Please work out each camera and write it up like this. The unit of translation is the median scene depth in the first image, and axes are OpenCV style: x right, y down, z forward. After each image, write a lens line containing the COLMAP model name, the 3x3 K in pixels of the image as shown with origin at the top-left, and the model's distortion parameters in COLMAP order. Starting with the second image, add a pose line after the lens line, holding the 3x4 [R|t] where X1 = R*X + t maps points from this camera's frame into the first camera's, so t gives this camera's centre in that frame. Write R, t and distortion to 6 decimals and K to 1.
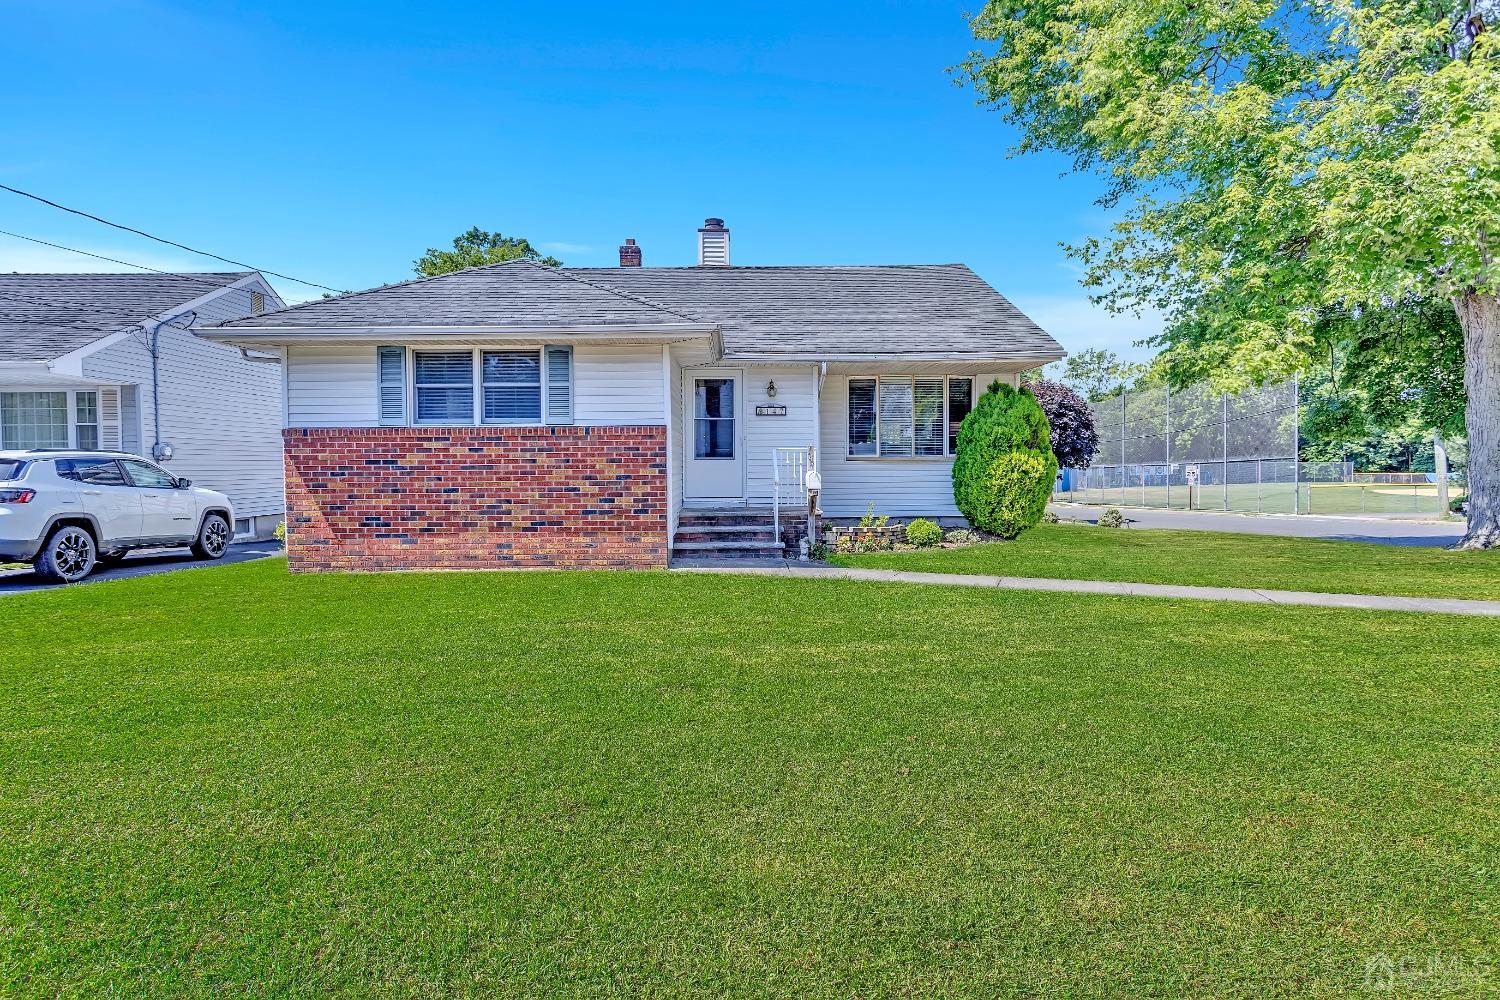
lens RADIAL K [[797.3, 0, 740.3], [0, 797.3, 500.8], [0, 0, 1]] dist [-0.004371, -0.000165]
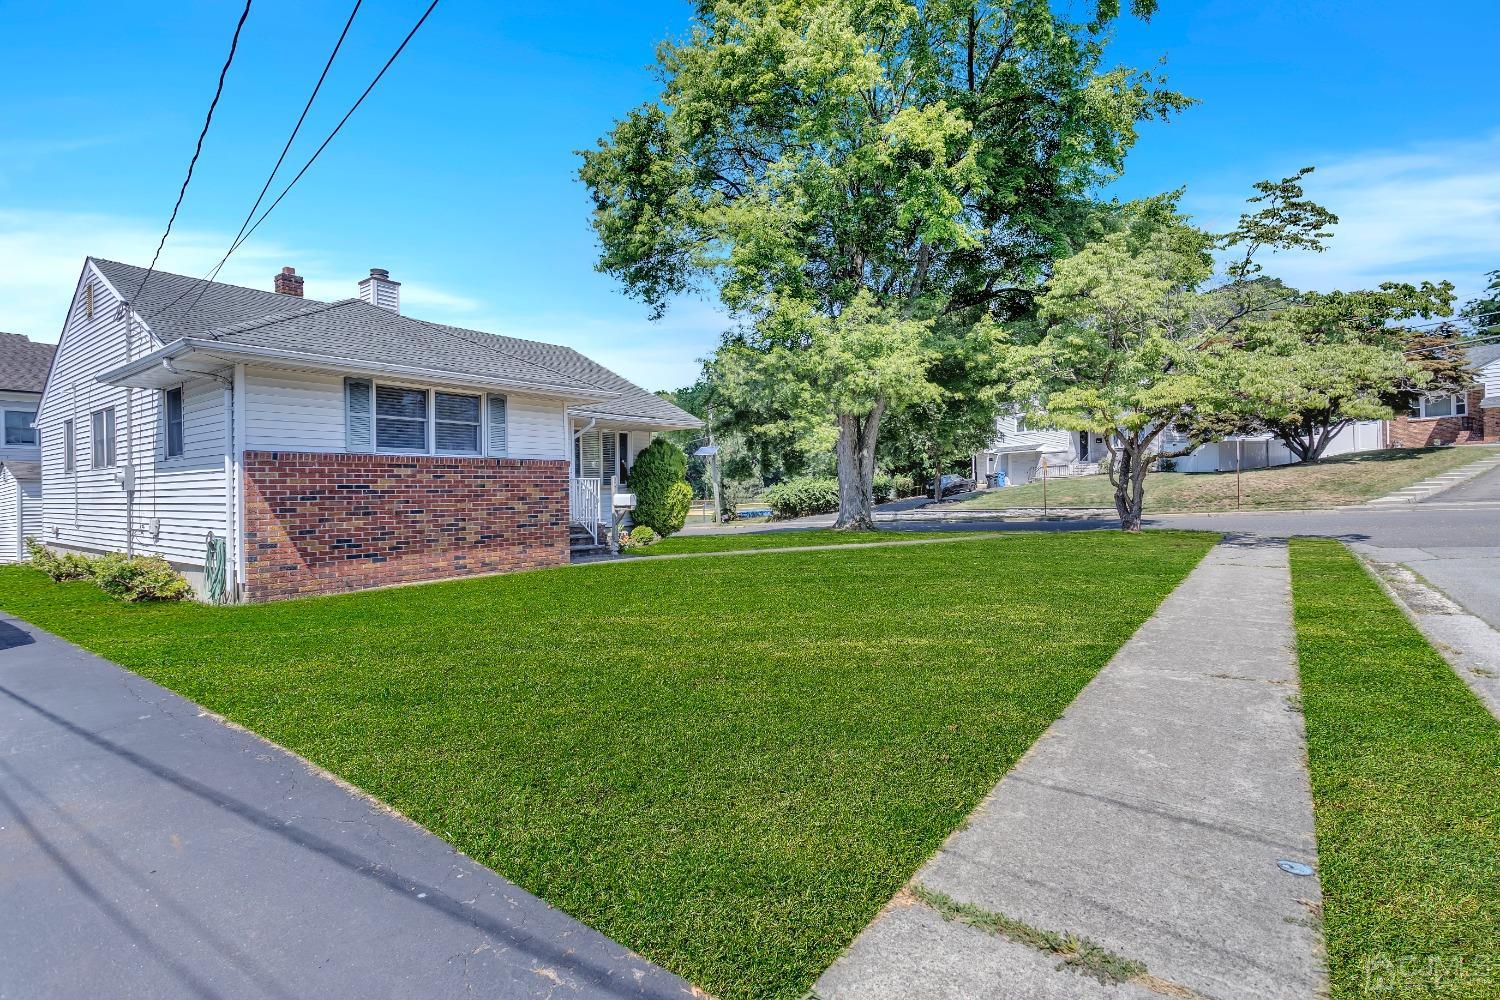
lens RADIAL K [[721.2, 0, 754.3], [0, 721.2, 499.0], [0, 0, 1]] dist [0.011687, 0.000659]
pose [[0.608902, -0.012562, 0.793146, -0.881513], [0.044787, 0.998824, -0.018563, 0.009291], [-0.791980, 0.046825, 0.608749, -0.004890]]
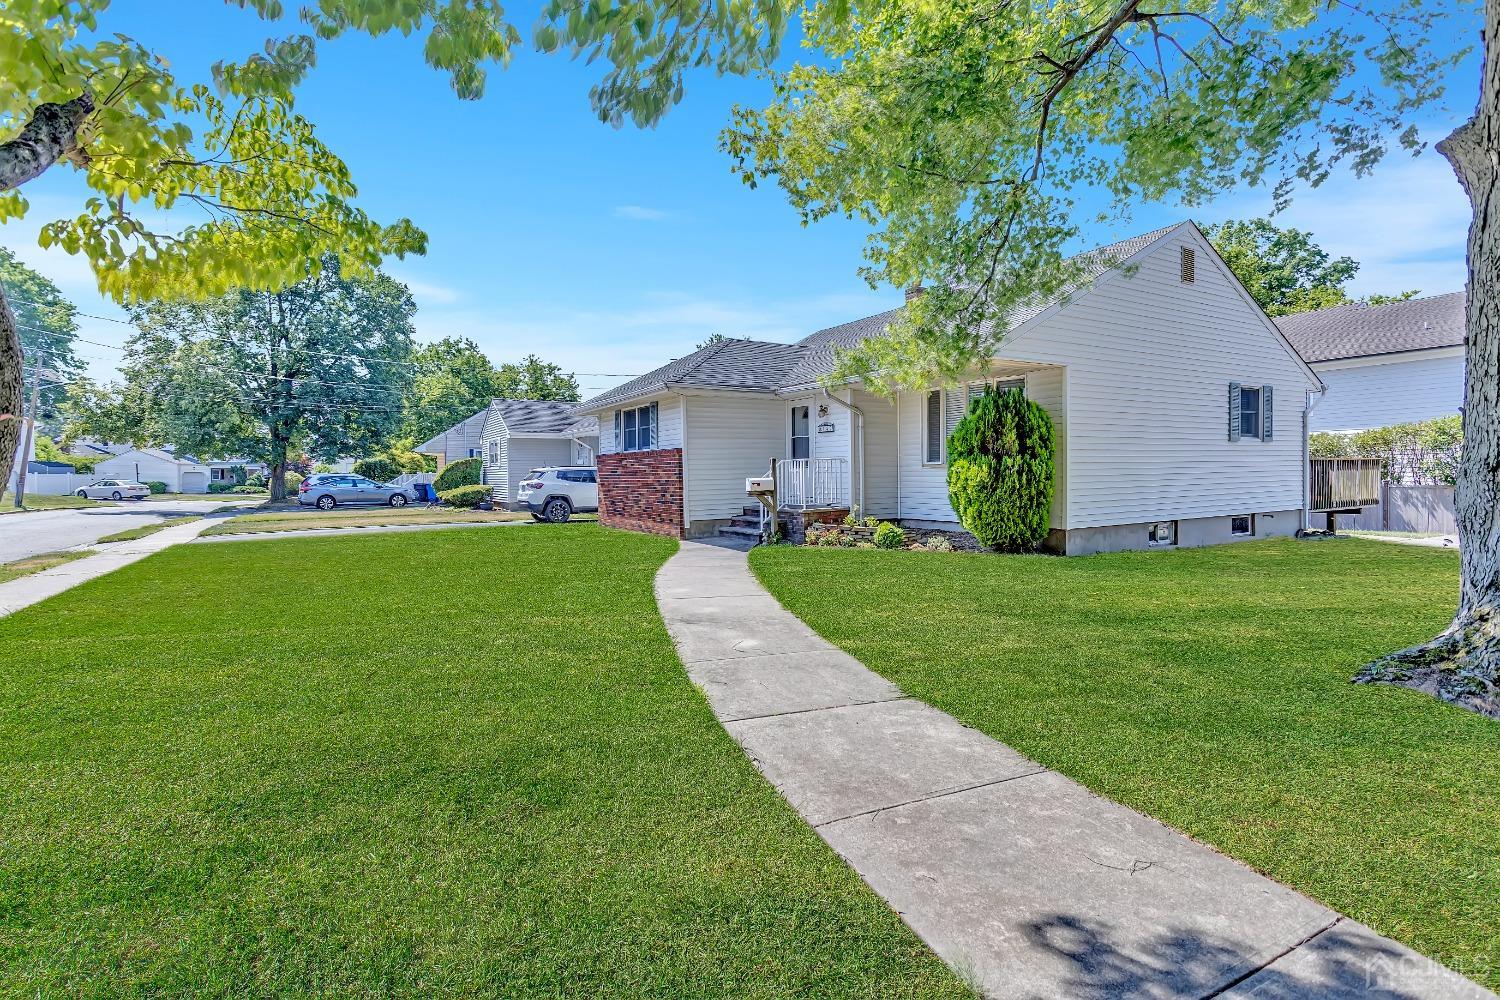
lens RADIAL K [[721.2, 0, 746.4], [0, 721.2, 493.2], [0, 0, 1]] dist [0.011687, 0.000659]
pose [[0.494408, 0.025722, -0.868849, 1.199054], [-0.028183, 0.999511, 0.013553, -0.029365], [0.868773, 0.017787, 0.494891, 0.418138]]
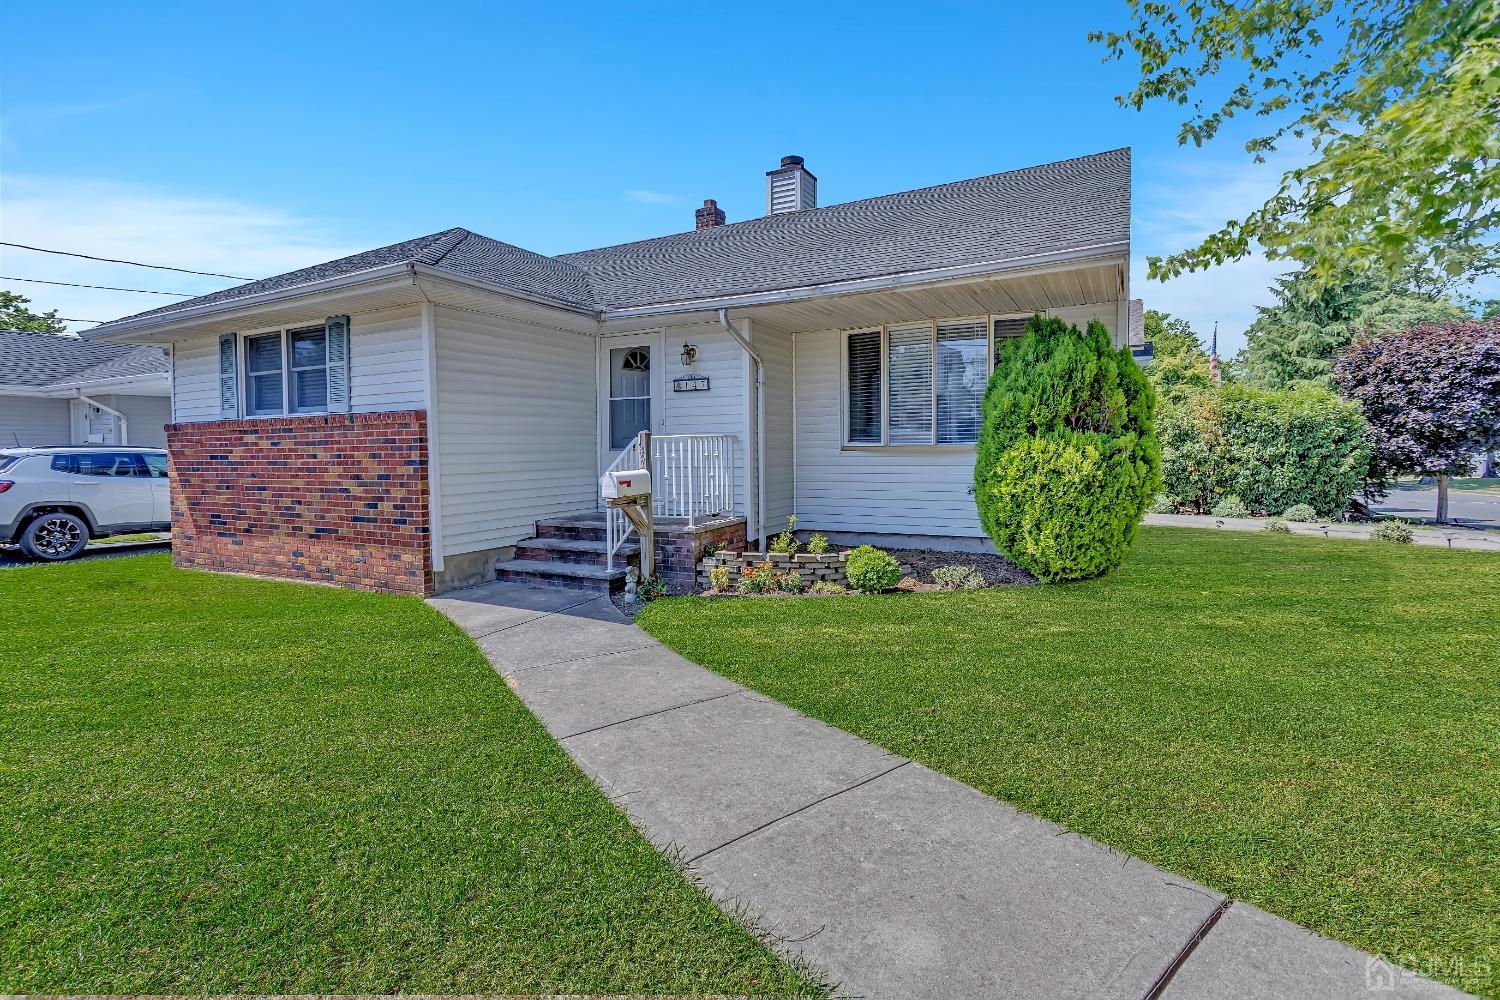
lens RADIAL K [[721.2, 0, 740.3], [0, 721.2, 475.9], [0, 0, 1]] dist [0.011687, 0.000659]
pose [[0.866916, 0.015195, -0.498222, 0.513726], [-0.017283, 0.999851, 0.000420, -0.036955], [0.498154, 0.008246, 0.867049, 0.555211]]
